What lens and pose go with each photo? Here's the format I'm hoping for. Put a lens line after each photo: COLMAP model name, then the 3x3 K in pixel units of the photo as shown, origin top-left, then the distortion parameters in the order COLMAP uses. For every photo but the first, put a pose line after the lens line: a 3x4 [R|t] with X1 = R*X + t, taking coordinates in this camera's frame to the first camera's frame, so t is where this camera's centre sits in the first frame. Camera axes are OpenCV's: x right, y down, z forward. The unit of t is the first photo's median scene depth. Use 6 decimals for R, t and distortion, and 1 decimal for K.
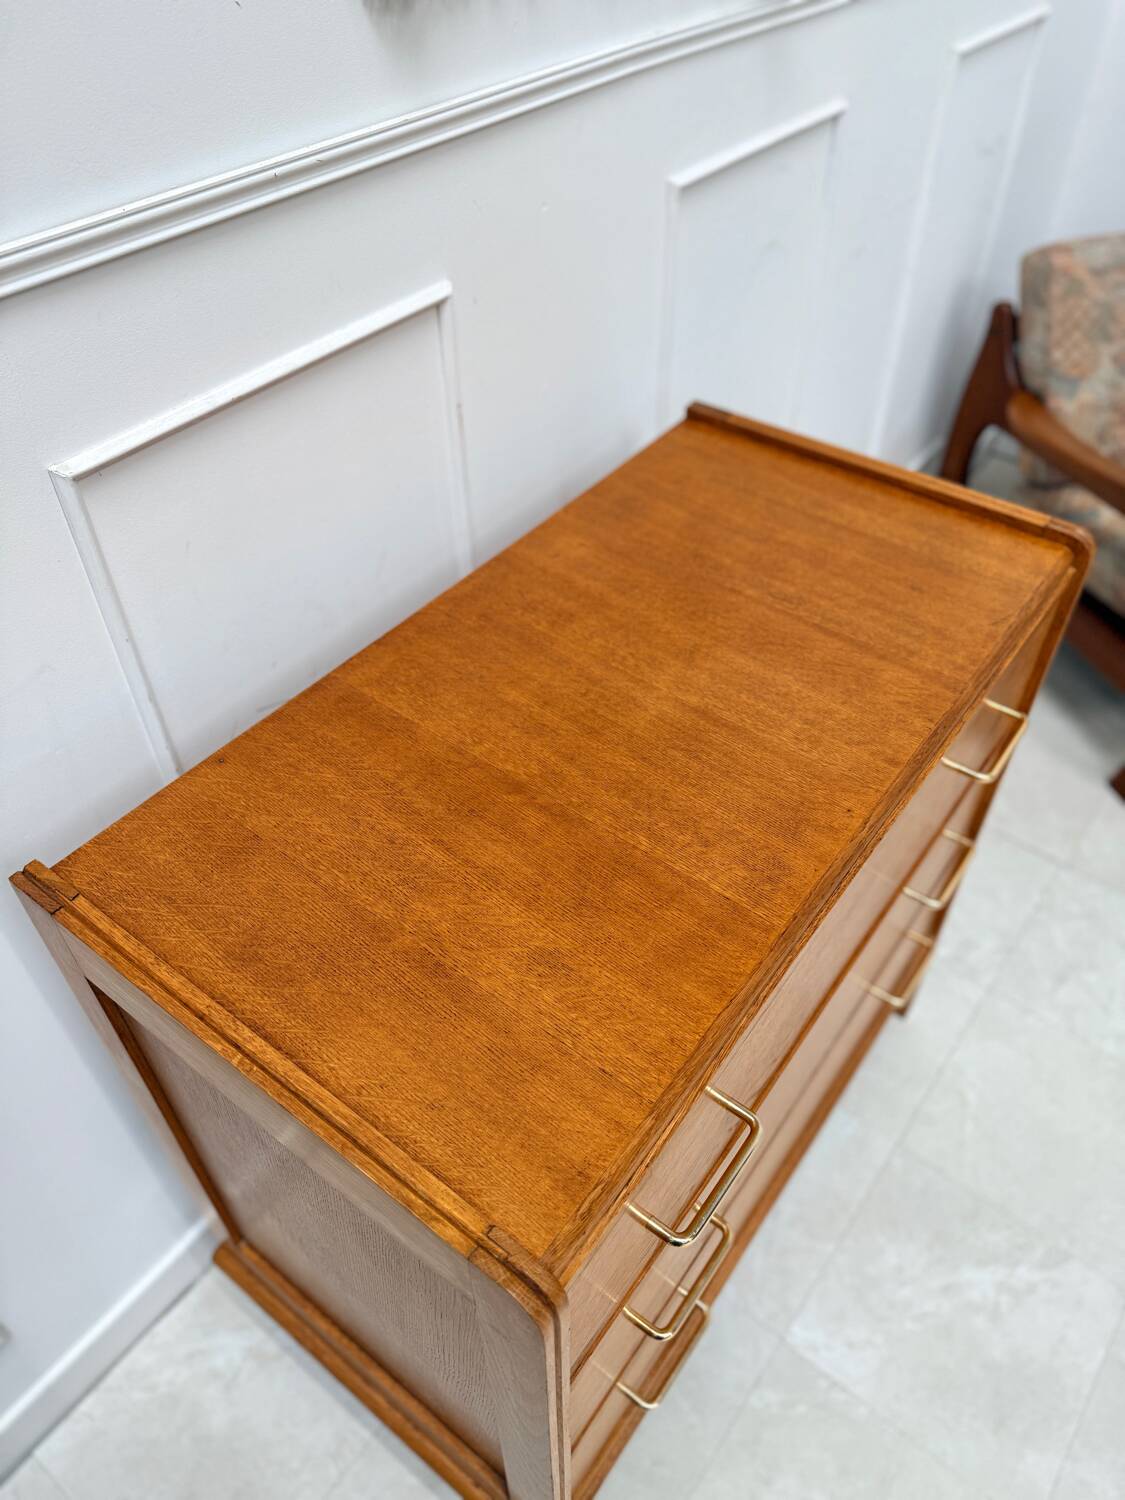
lens RADIAL K [[1072.4, 0, 555.4], [0, 1072.4, 750.7], [0, 0, 1]] dist [0.072308, -0.103187]
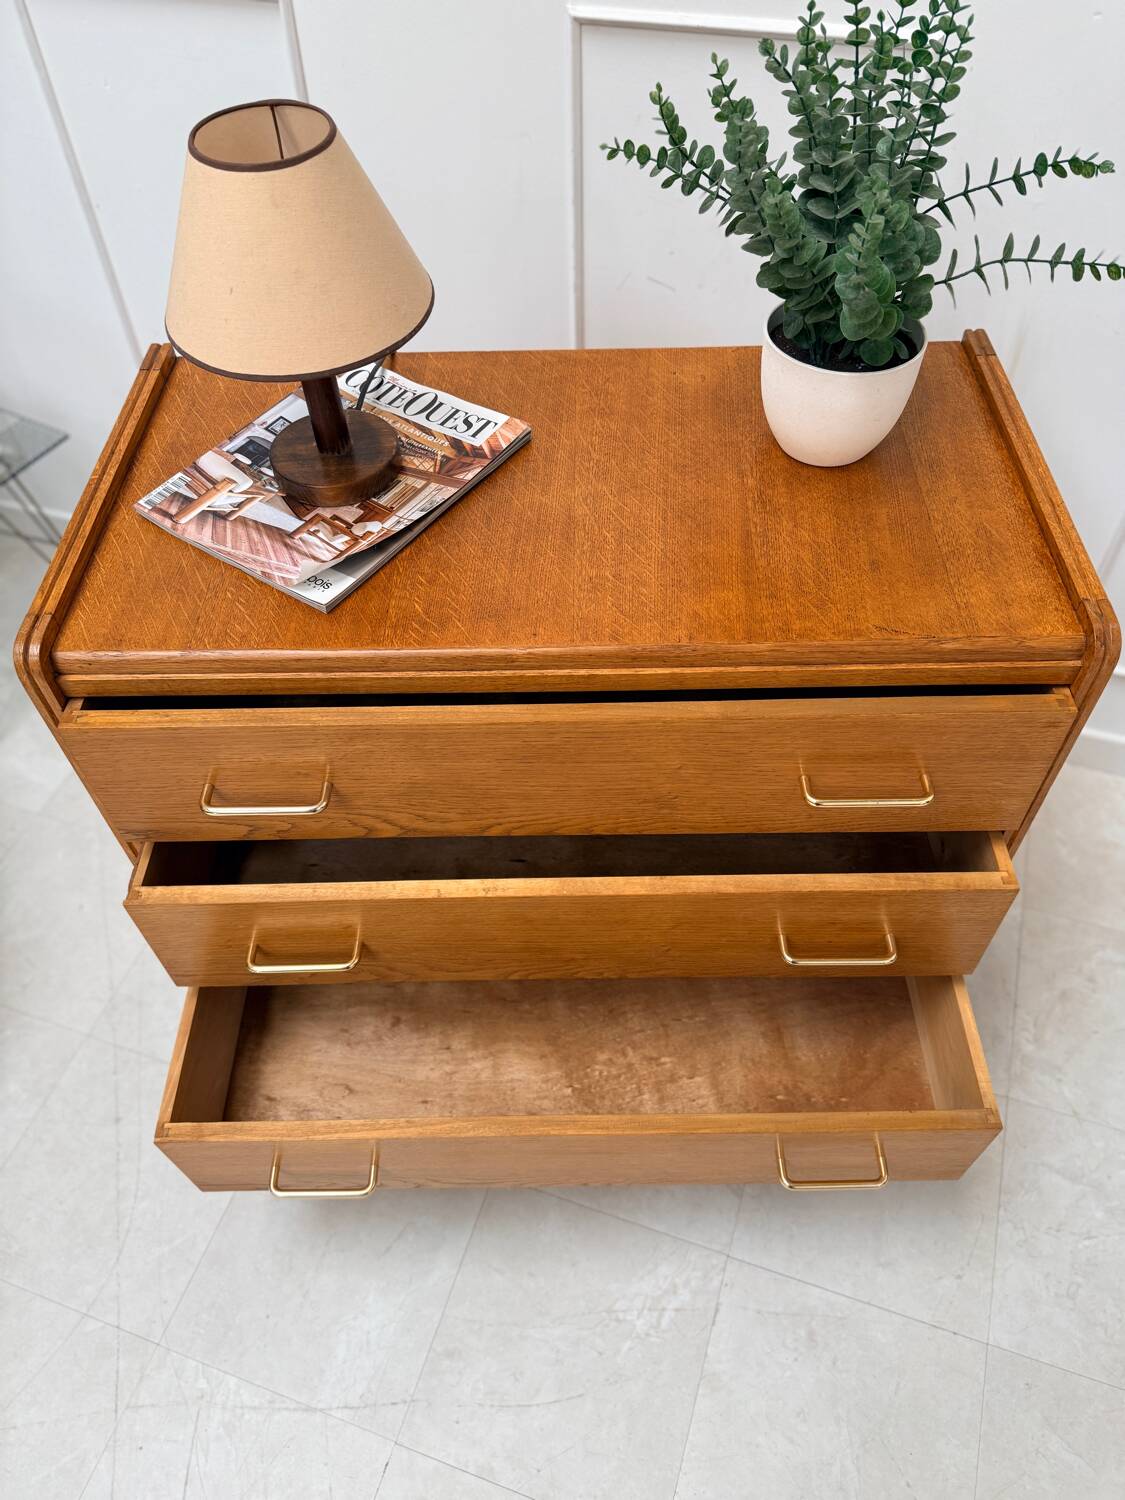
lens RADIAL K [[1072.4, 0, 555.4], [0, 1072.4, 750.7], [0, 0, 1]] dist [0.072308, -0.103187]
pose [[0.594152, 0.618178, -0.514626, 0.846857], [-0.540539, 0.780659, 0.313671, -0.191212], [0.595651, 0.091807, 0.797979, 0.128810]]
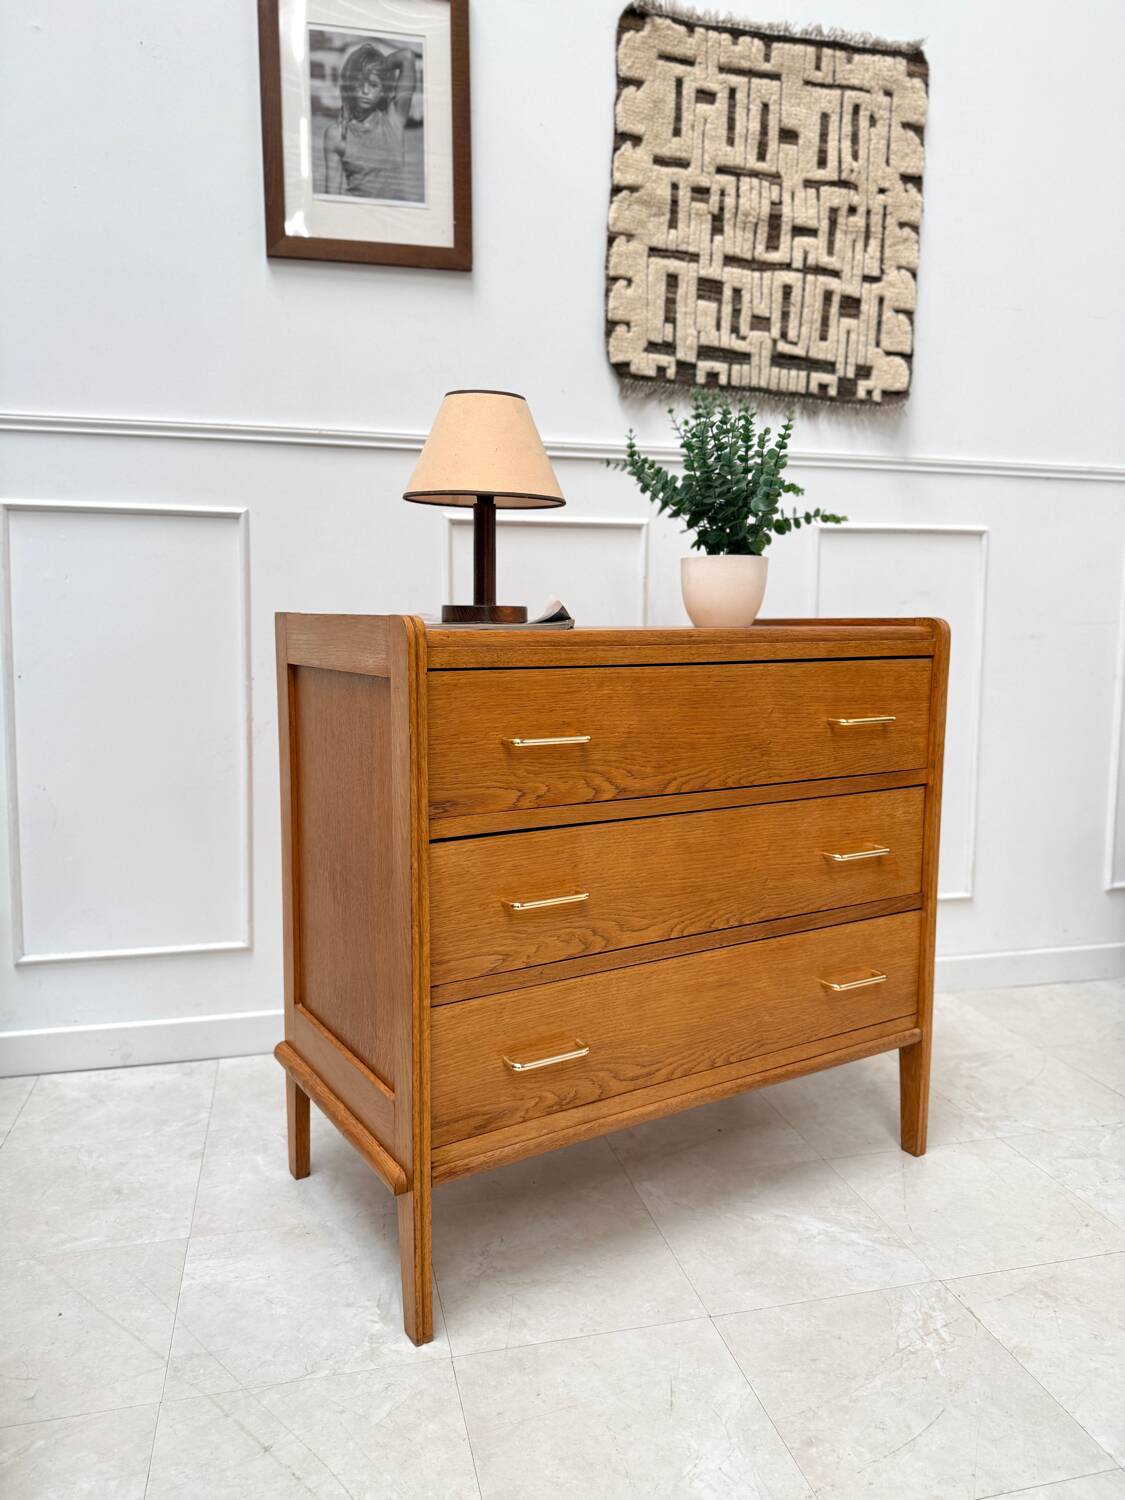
lens RADIAL K [[1072.4, 0, 555.4], [0, 1072.4, 750.7], [0, 0, 1]] dist [0.072308, -0.103187]
pose [[0.933270, 0.057272, -0.354581, 0.635058], [-0.259036, 0.791194, -0.553997, 1.132934], [0.248814, 0.608878, 0.753233, -0.229761]]
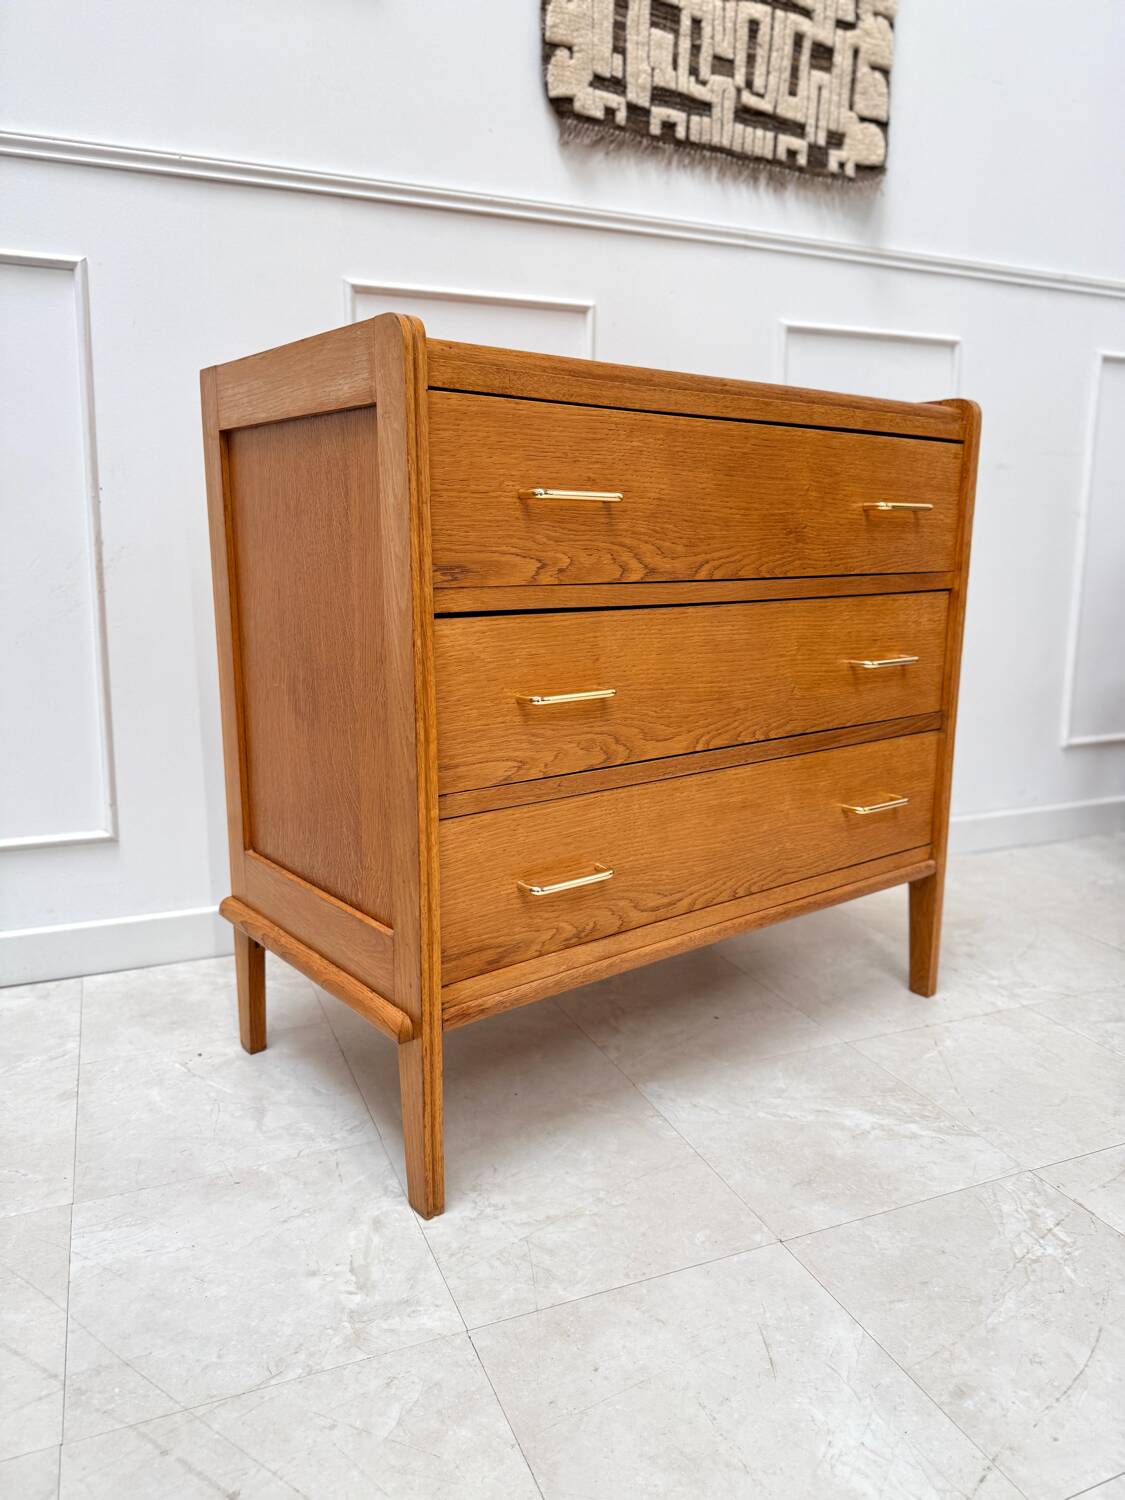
lens RADIAL K [[1061.8, 0, 554.5], [0, 1061.8, 749.0], [0, 0, 1]] dist [0.146267, -0.261055]
pose [[0.968685, 0.070195, -0.238163, 0.394106], [-0.187307, 0.836250, -0.515367, 1.164937], [0.162987, 0.543838, 0.823211, 0.025075]]
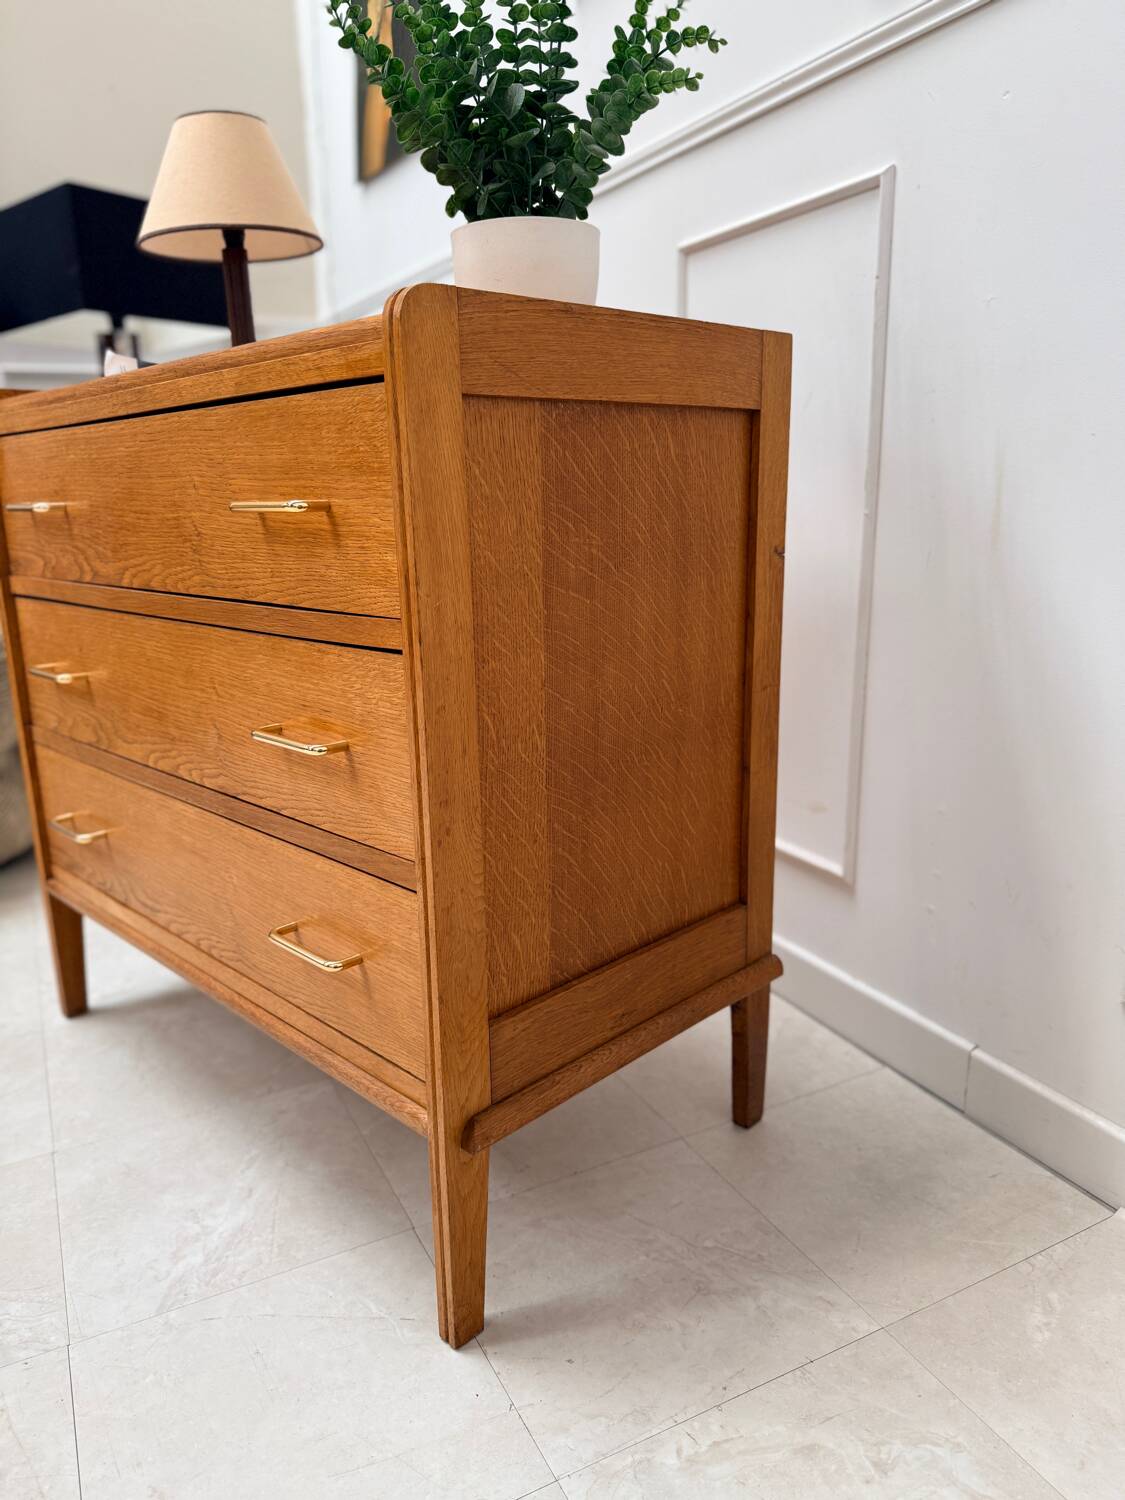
lens RADIAL K [[1064.4, 0, 553.5], [0, 1064.4, 756.8], [0, 0, 1]] dist [0.085889, -0.133865]
pose [[-0.136338, 0.248013, -0.959115, 1.450204], [-0.674269, 0.686071, 0.273255, -0.286597], [0.725791, 0.683957, 0.073690, 1.448658]]
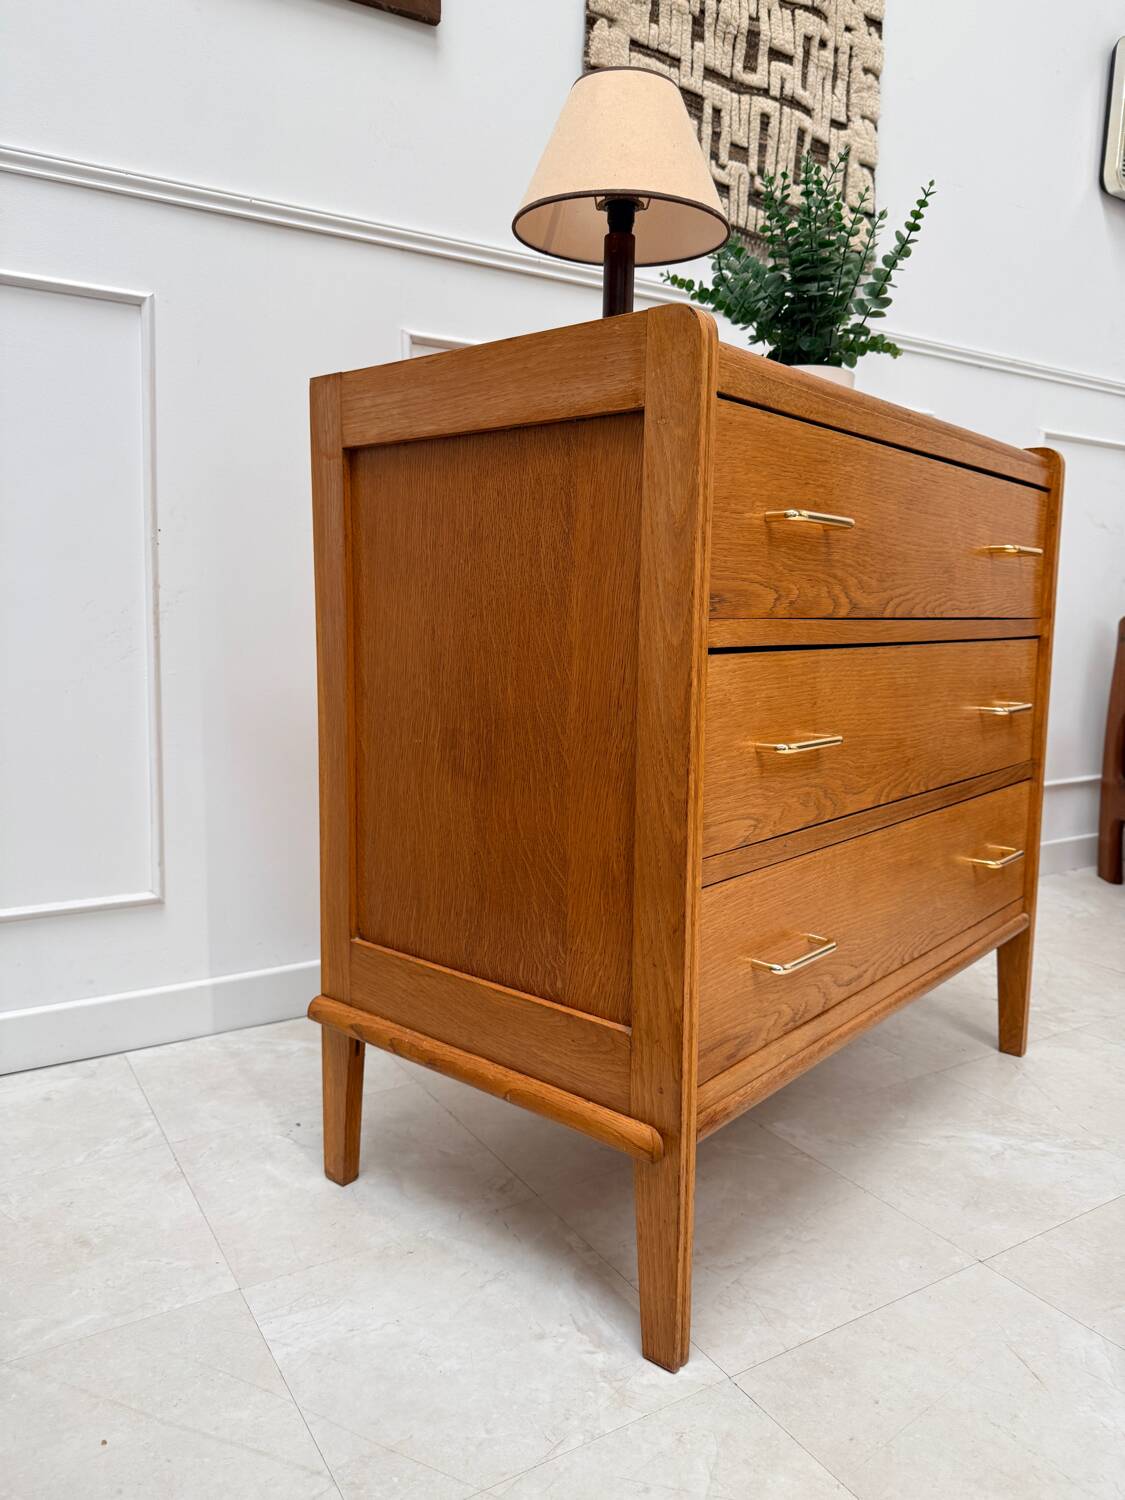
lens RADIAL K [[1081.7, 0, 556.4], [0, 1081.7, 745.2], [0, 0, 1]] dist [0.010509, -0.004093]
pose [[0.997953, 0.025686, -0.058565, -0.064921], [-0.055793, 0.797266, -0.601045, 1.156104], [0.031253, 0.603082, 0.797067, 0.118357]]
